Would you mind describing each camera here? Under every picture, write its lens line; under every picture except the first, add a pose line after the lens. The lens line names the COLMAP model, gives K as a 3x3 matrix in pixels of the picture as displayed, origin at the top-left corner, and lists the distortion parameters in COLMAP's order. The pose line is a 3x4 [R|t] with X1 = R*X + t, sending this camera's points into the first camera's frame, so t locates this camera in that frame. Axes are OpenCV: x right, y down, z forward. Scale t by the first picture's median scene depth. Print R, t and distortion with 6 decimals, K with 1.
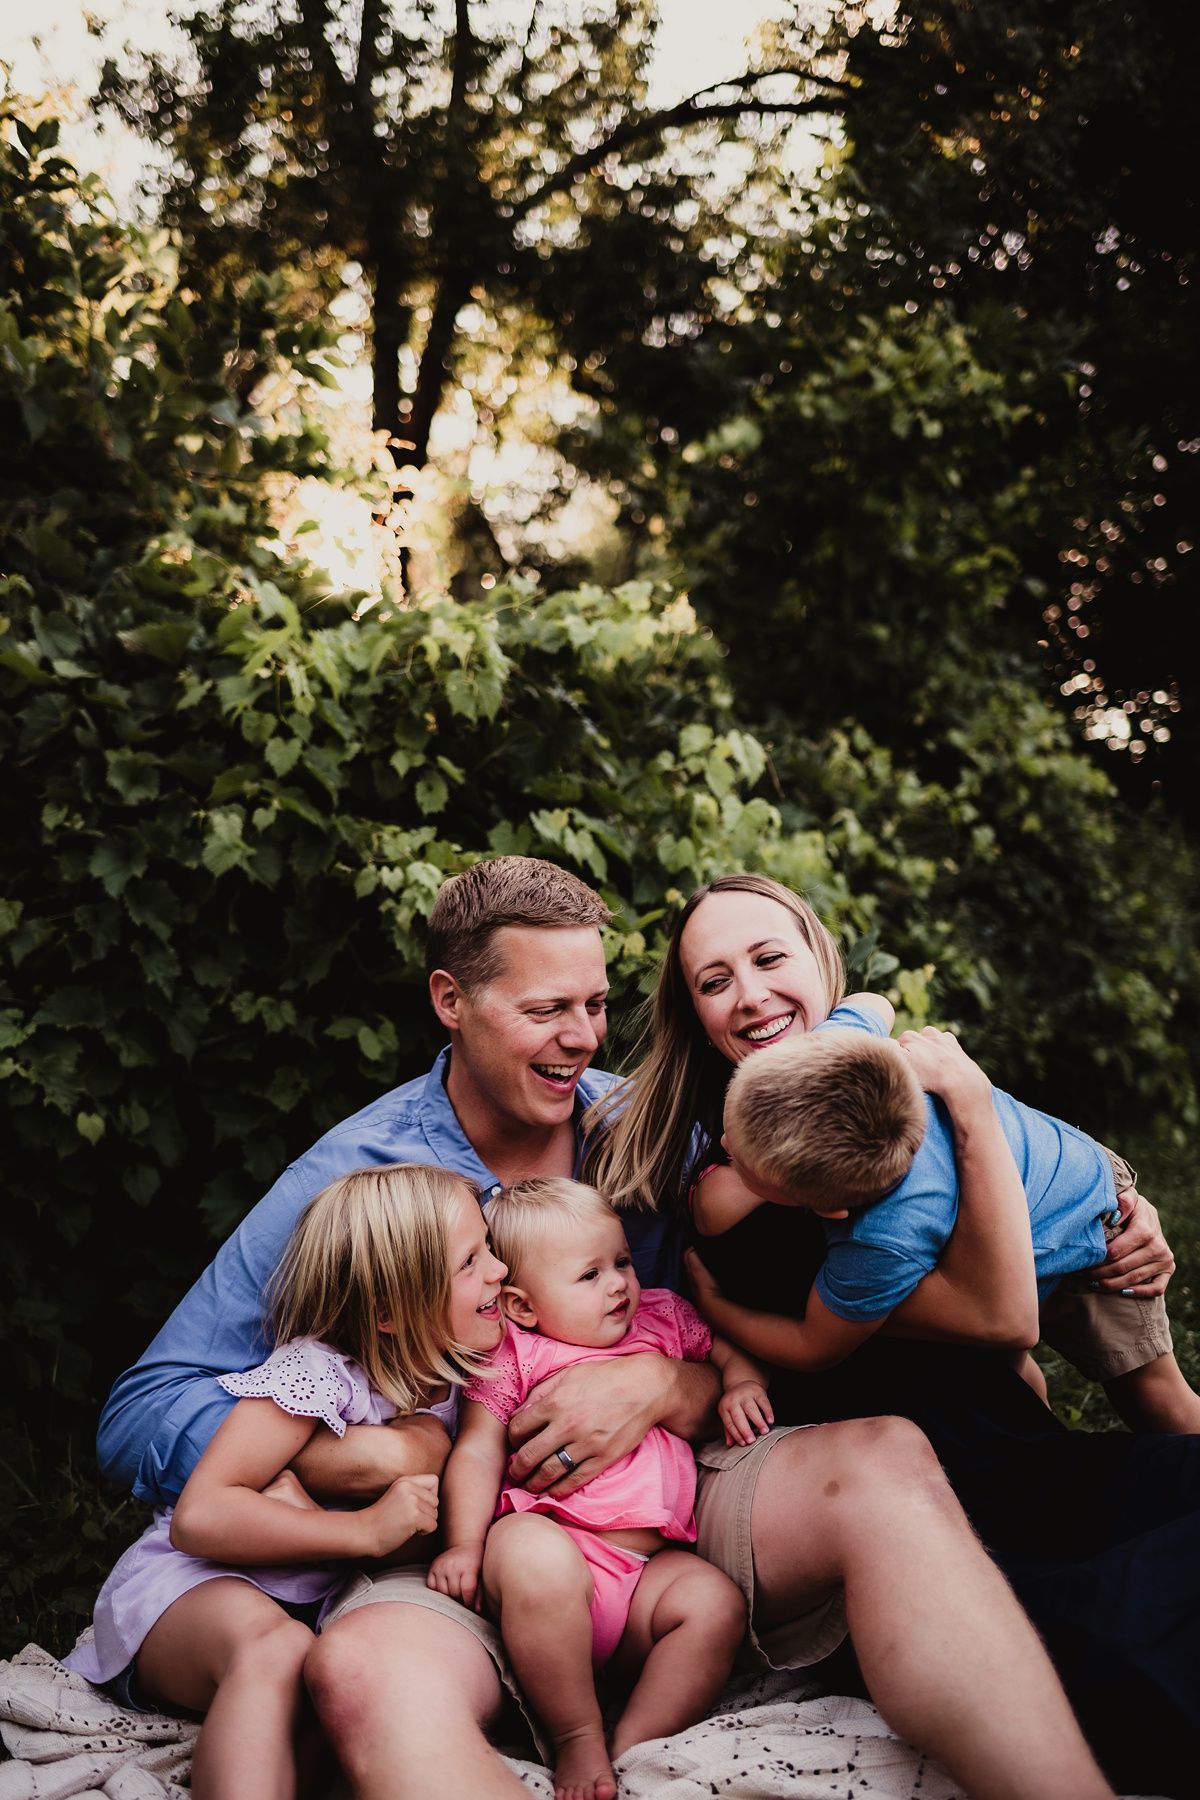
lens RADIAL K [[1728.9, 0, 554.4], [0, 1728.9, 868.2], [0, 0, 1]] dist [-0.075559, 0.000000]
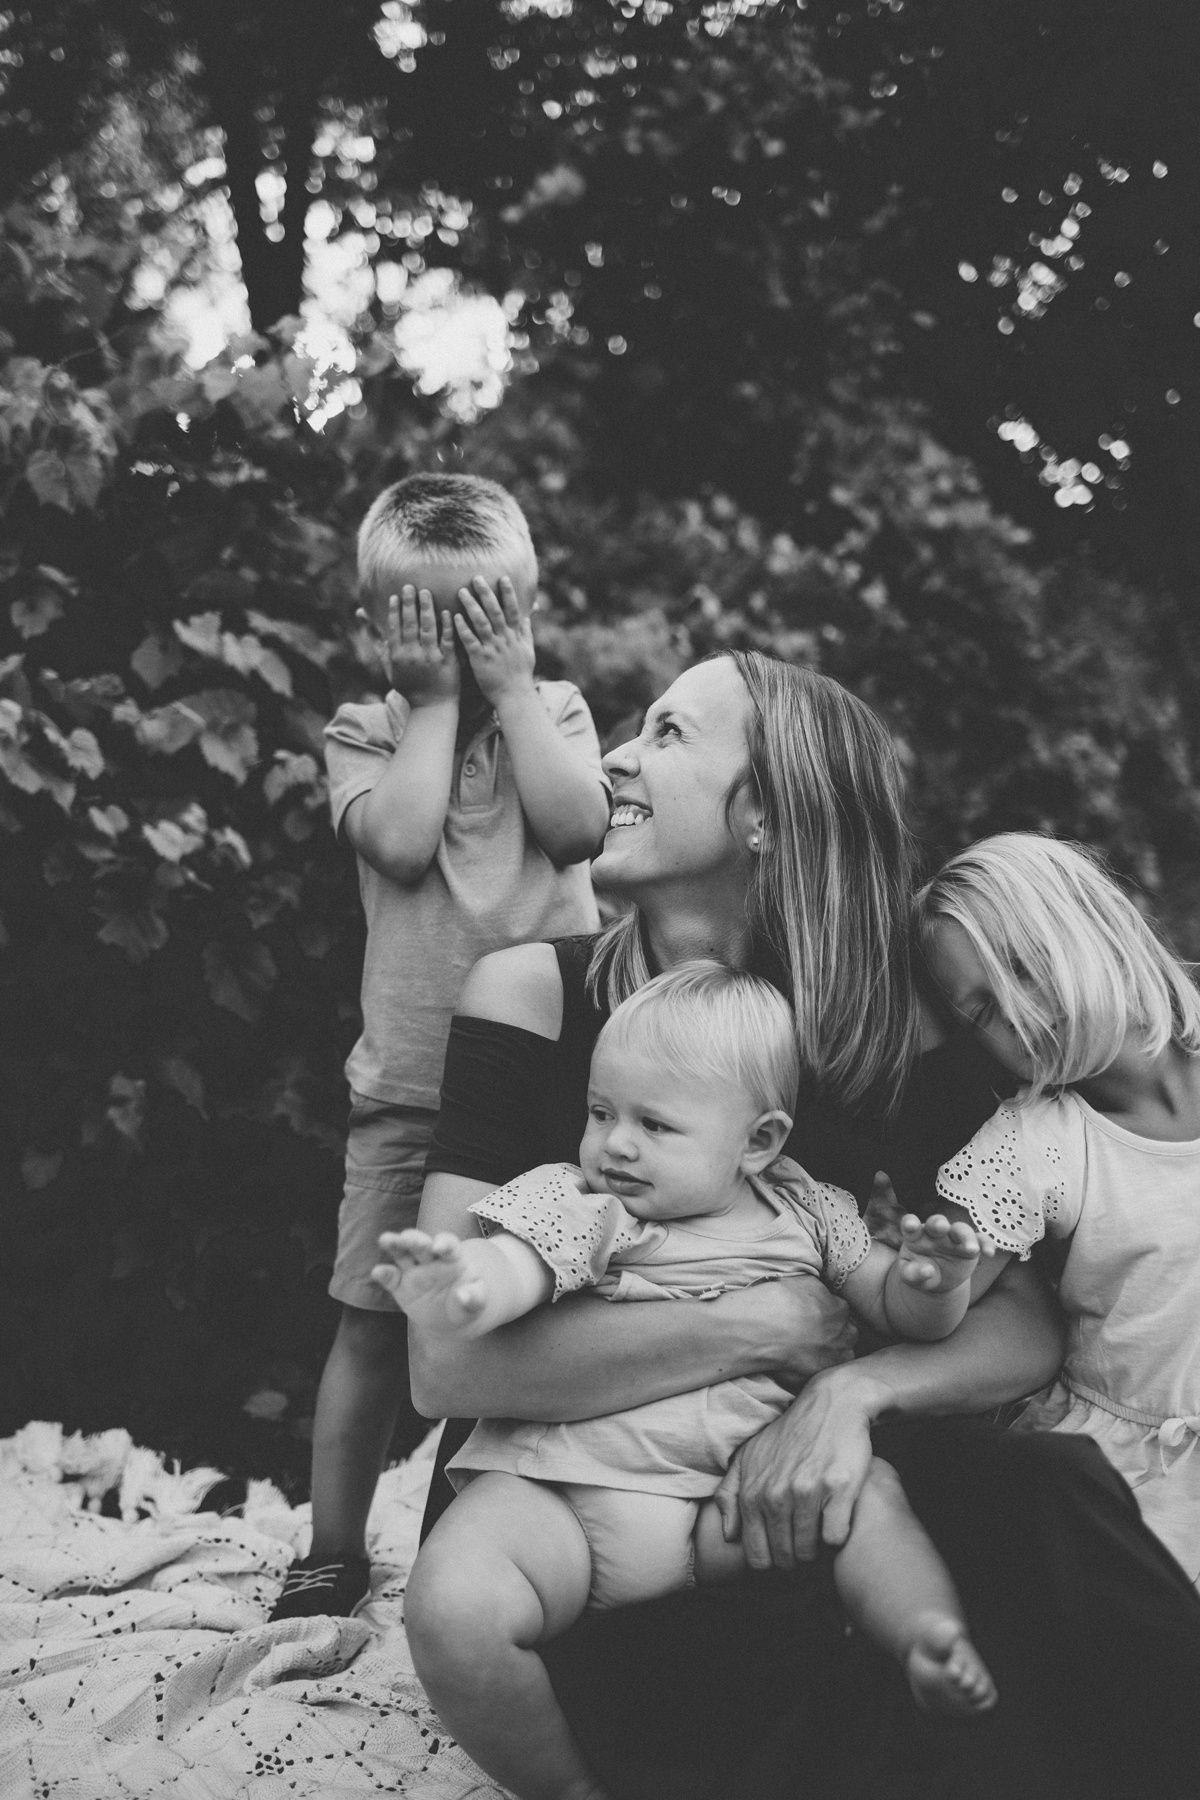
lens RADIAL K [[1728.9, 0, 609.9], [0, 1728.9, 884.6], [0, 0, 1]] dist [-0.075559, 0.000000]
pose [[0.990456, -0.136973, 0.015319, 0.087127], [0.134712, 0.985569, 0.102502, 0.018453], [-0.029138, -0.099460, 0.994615, 0.116685]]
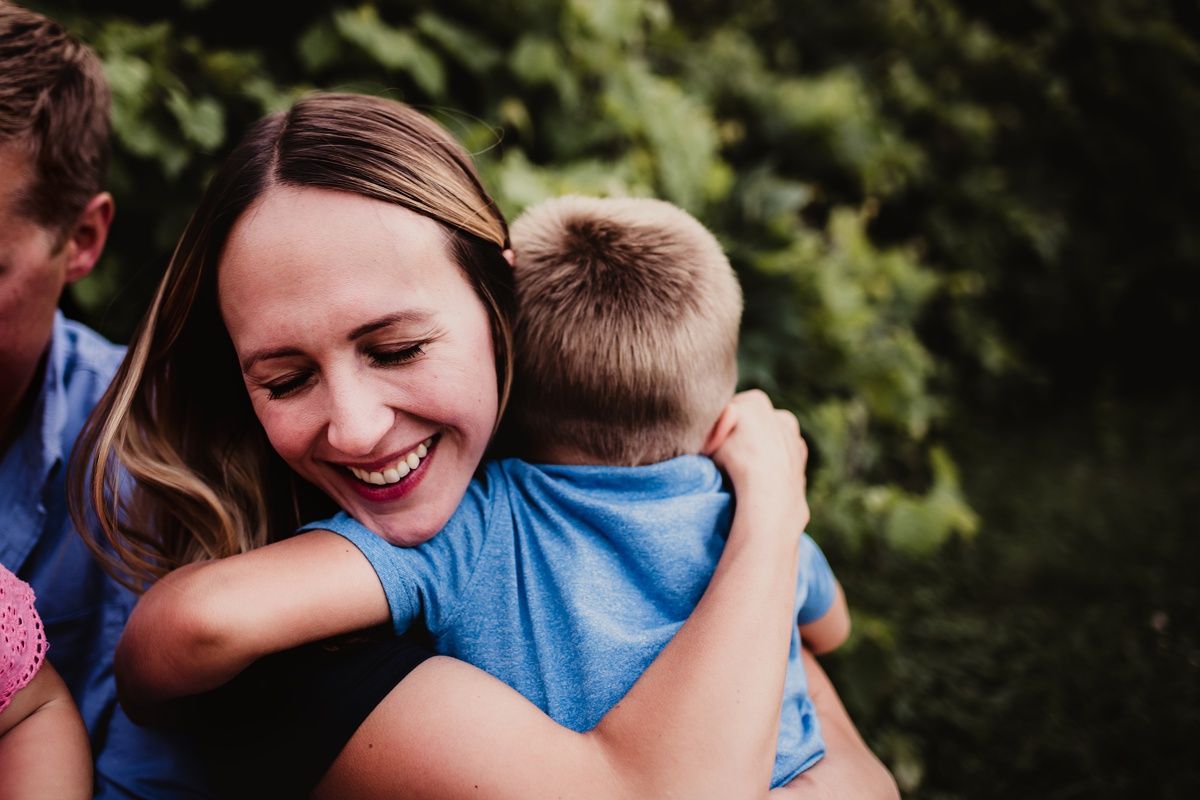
lens RADIAL K [[1292.4, 0, 597.9], [0, 1292.4, 399.2], [0, 0, 1]] dist [-0.067537, 0.000000]
pose [[0.987357, 0.019599, -0.157293, 0.116805], [0.009097, 0.983684, 0.179673, 0.023261], [0.158248, -0.178833, 0.971070, 0.228329]]
